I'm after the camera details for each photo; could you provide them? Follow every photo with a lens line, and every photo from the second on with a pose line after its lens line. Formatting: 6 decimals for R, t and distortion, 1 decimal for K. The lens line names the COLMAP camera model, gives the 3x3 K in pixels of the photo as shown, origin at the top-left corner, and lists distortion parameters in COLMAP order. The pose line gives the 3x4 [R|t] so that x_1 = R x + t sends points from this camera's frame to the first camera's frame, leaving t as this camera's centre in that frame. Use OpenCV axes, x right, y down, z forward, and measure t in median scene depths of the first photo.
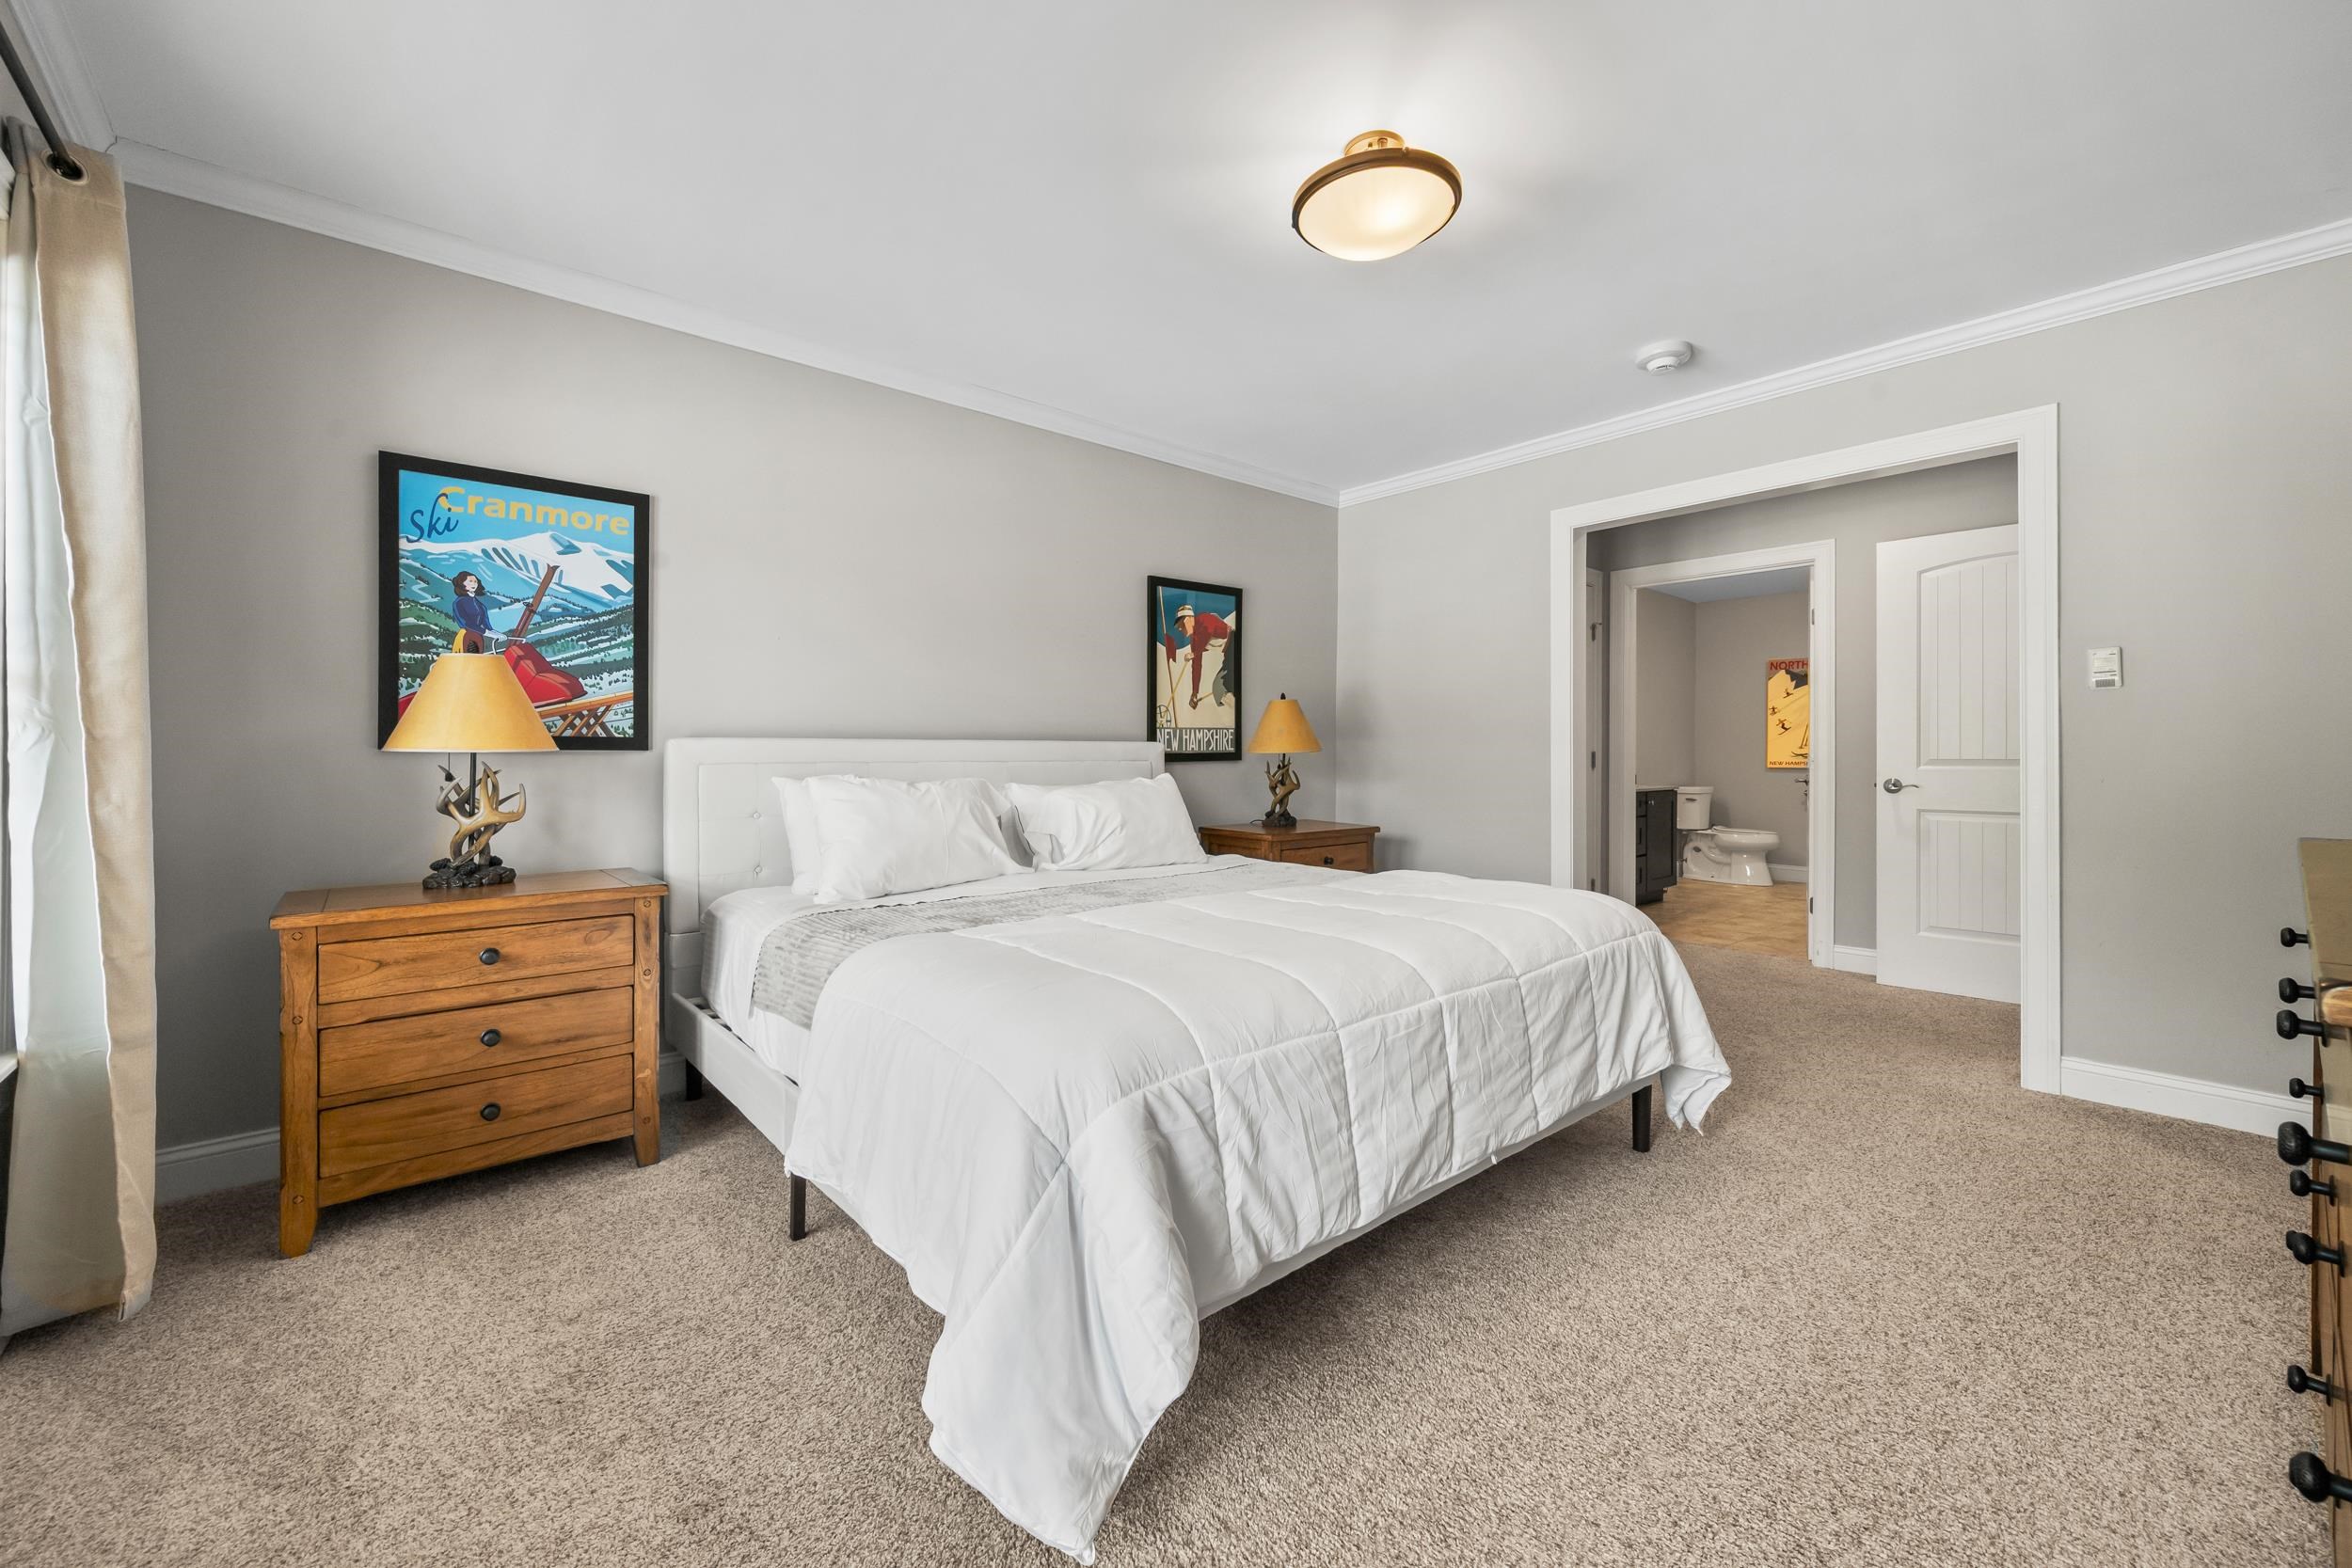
lens RADIAL K [[928.3, 0, 1166.8], [0, 928.3, 772.3], [0, 0, 1]] dist [-0.001598, 0.000438]
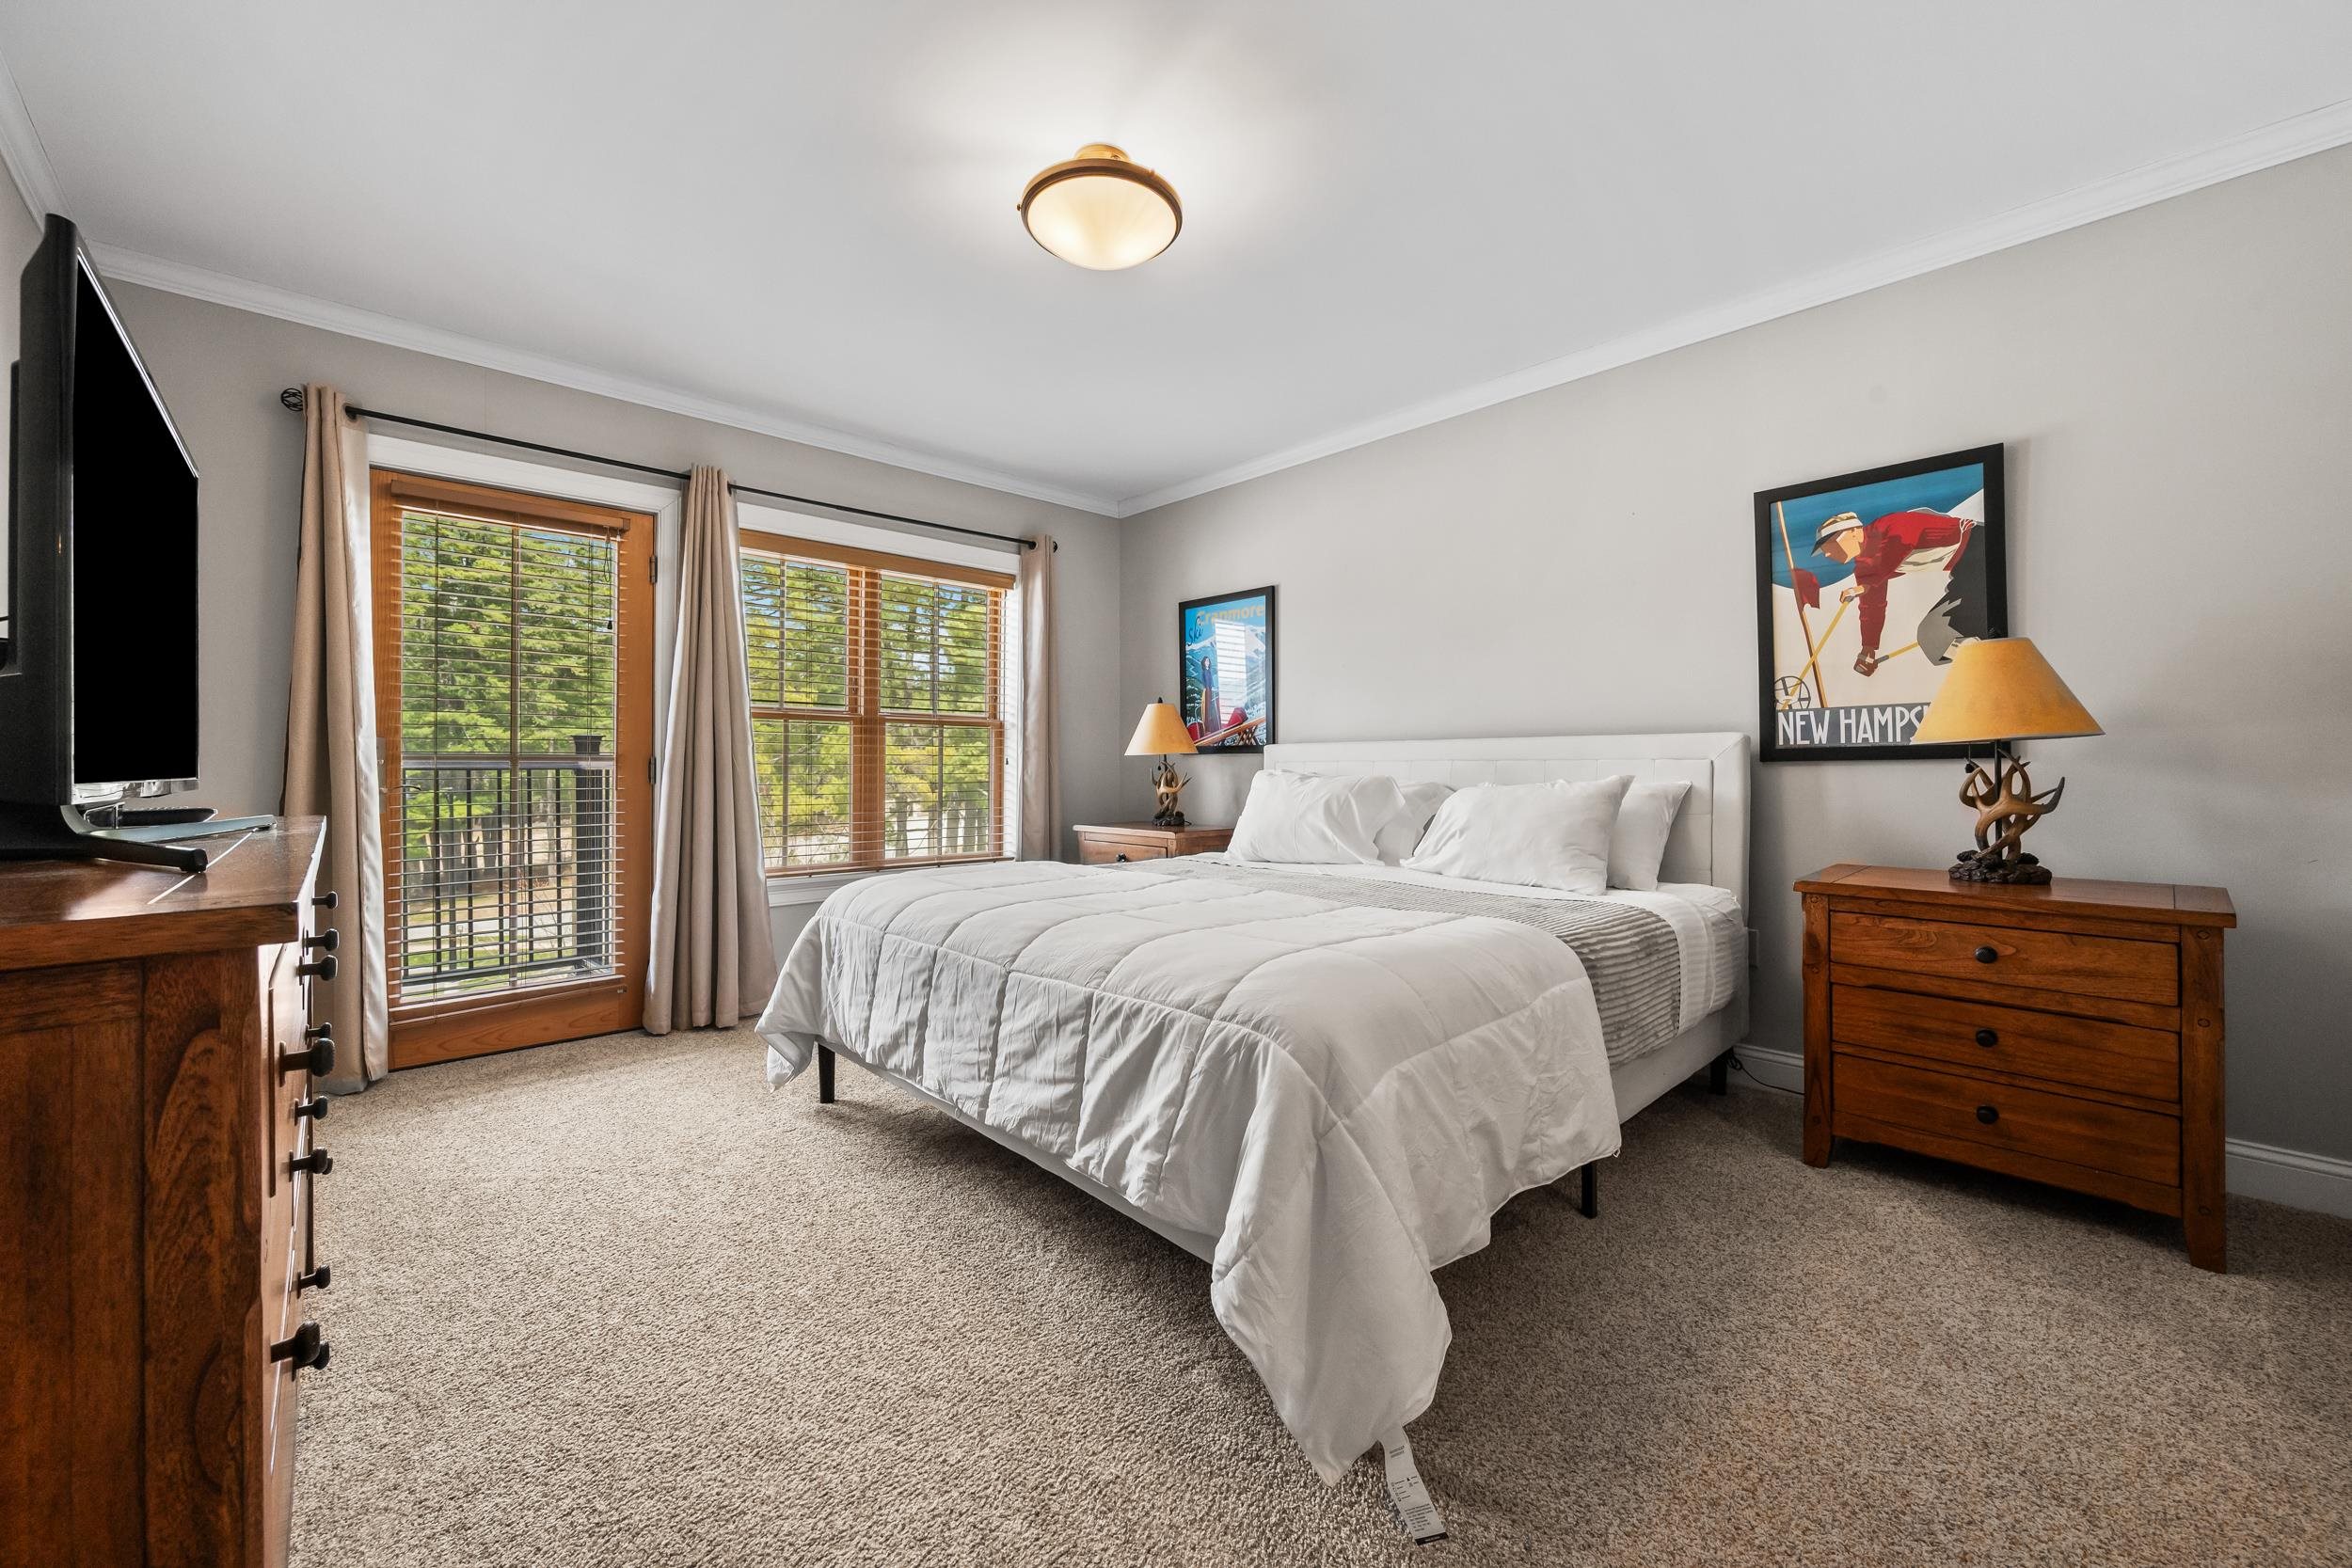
lens RADIAL K [[928.3, 0, 1215.6], [0, 928.3, 800.3], [0, 0, 1]] dist [-0.001598, 0.000438]
pose [[0.056935, 0.048744, -0.997187, 0.636313], [-0.006026, 0.998806, 0.048479, -0.011733], [0.998360, 0.003249, 0.057161, 0.529854]]
